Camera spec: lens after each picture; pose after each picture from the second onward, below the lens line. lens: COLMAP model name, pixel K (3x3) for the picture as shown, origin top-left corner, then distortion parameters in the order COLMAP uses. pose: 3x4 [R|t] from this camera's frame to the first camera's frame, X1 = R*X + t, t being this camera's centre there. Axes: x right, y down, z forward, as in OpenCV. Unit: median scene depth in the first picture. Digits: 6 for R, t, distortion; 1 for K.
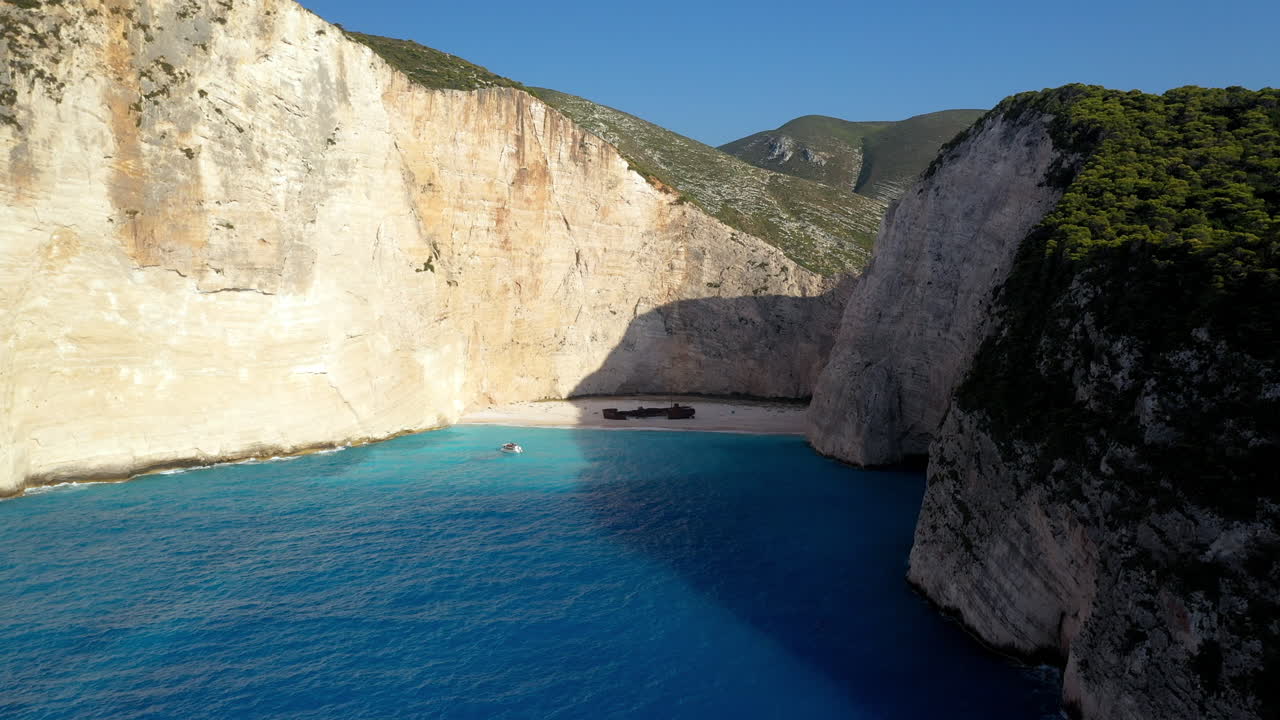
lens RADIAL K [[1035.1, 0, 642.4], [0, 1035.1, 358.0], [0, 0, 1]] dist [0.015760, -0.009593]
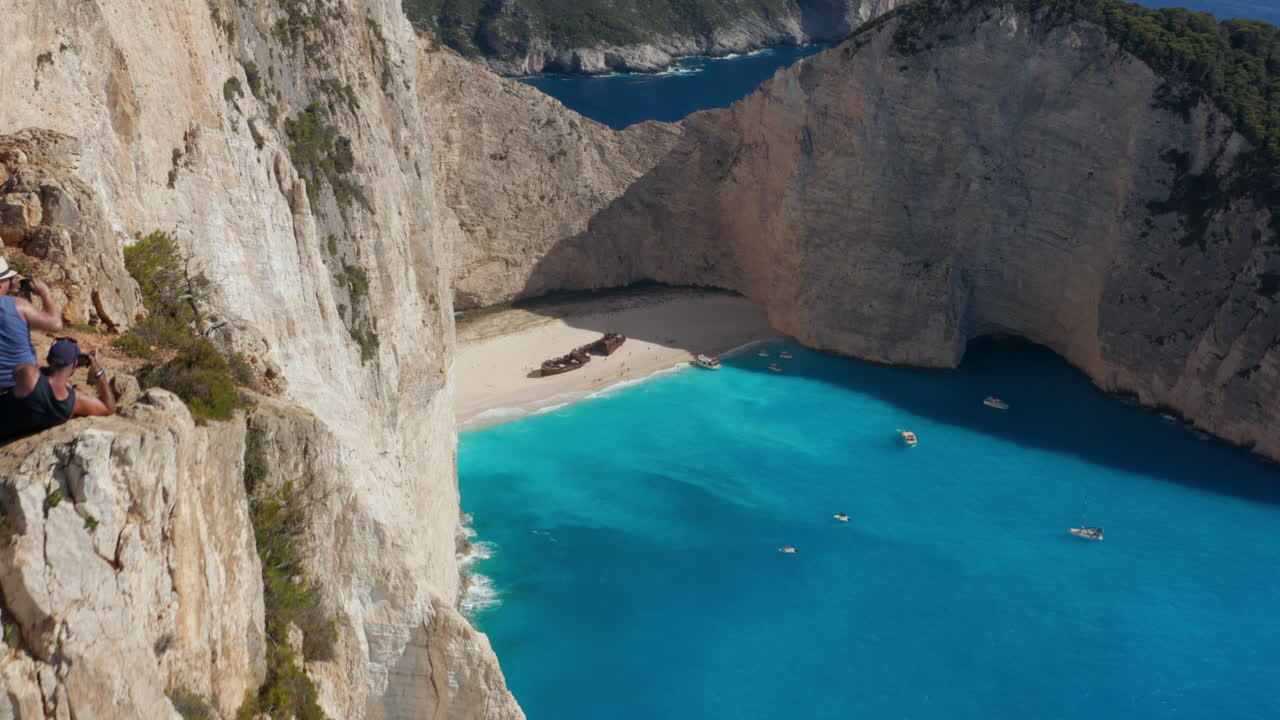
lens RADIAL K [[1421.7, 0, 651.8], [0, 1421.7, 381.6], [0, 0, 1]] dist [-0.180199, 0.000000]
pose [[0.610124, -0.279525, 0.741360, -0.798411], [0.073095, 0.951567, 0.298626, -0.254437], [-0.788927, -0.128009, 0.601006, 0.330068]]
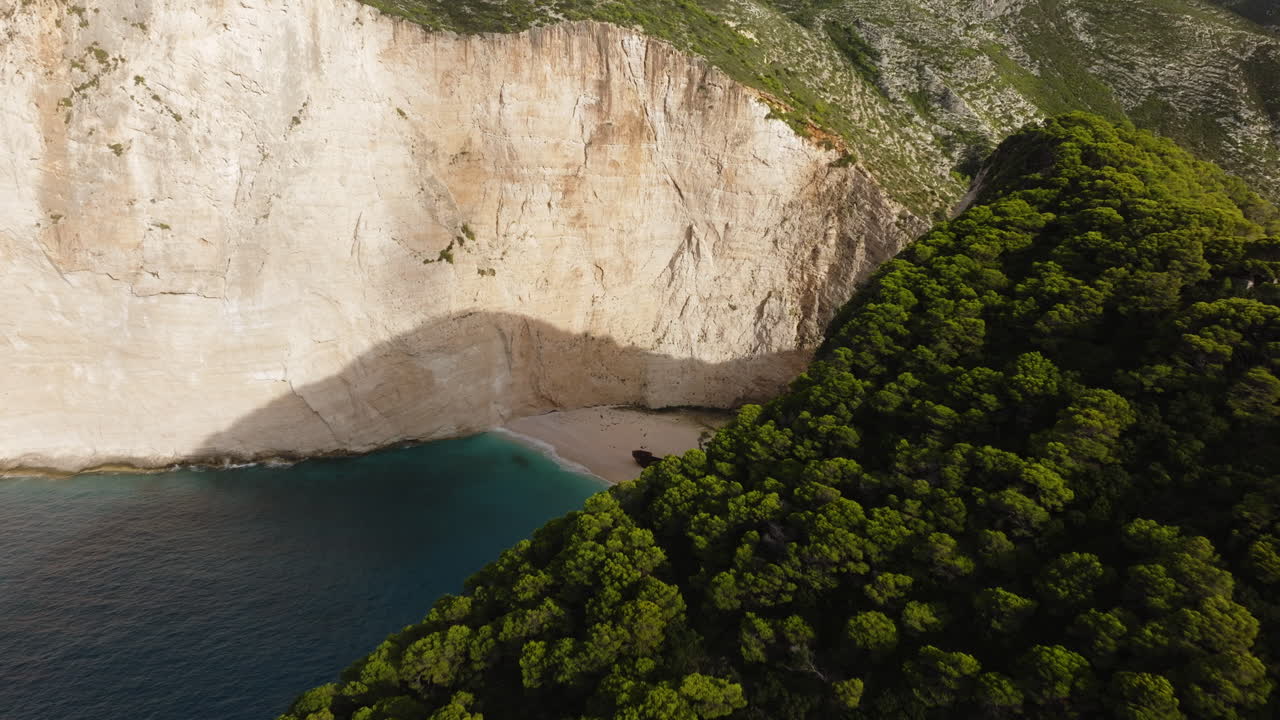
lens RADIAL K [[1035.1, 0, 635.3], [0, 1035.1, 360.4], [0, 0, 1]] dist [0.015760, -0.009593]
pose [[0.829025, 0.160998, -0.535534, 0.394813], [-0.059494, 0.977618, 0.201803, -0.186396], [0.556037, -0.135438, 0.820048, 0.380468]]
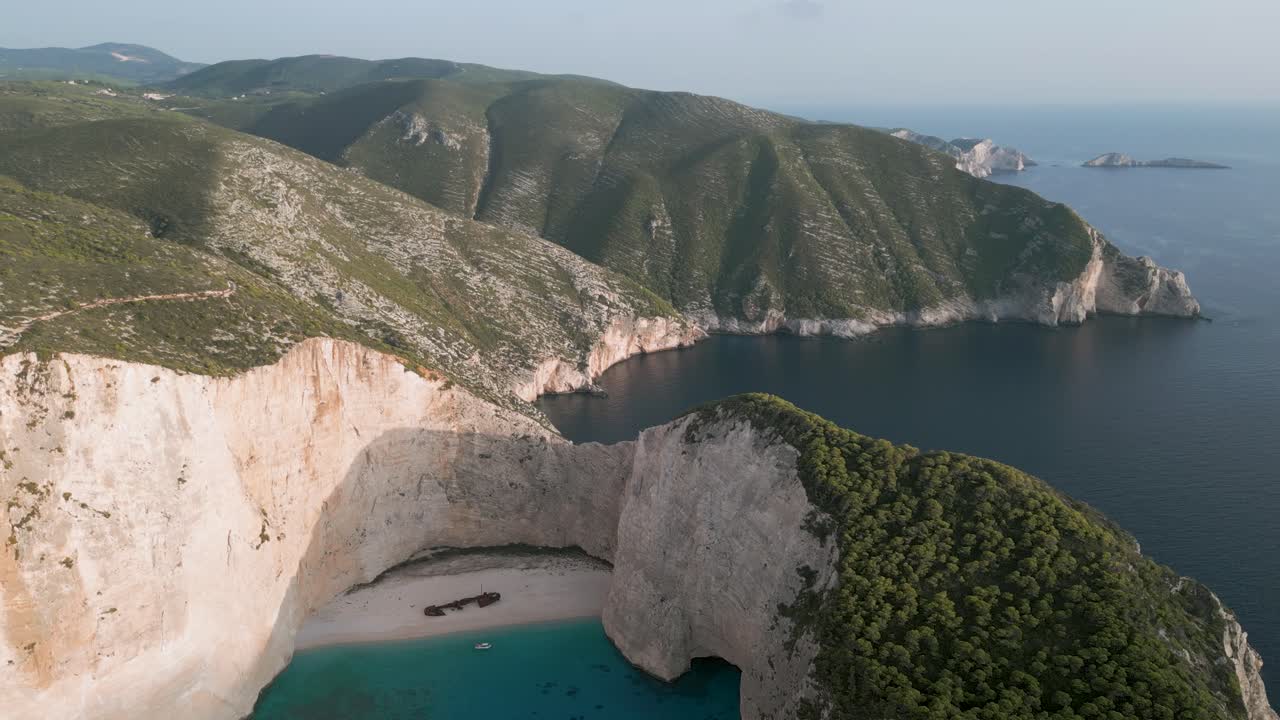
lens RADIAL K [[940.9, 0, 642.3], [0, 940.9, 356.7], [0, 0, 1]] dist [0.078345, -0.074576]
pose [[0.910646, -0.111407, 0.397884, -0.223619], [0.041095, 0.982610, 0.181075, -0.447685], [-0.411138, -0.148544, 0.899389, -0.050569]]
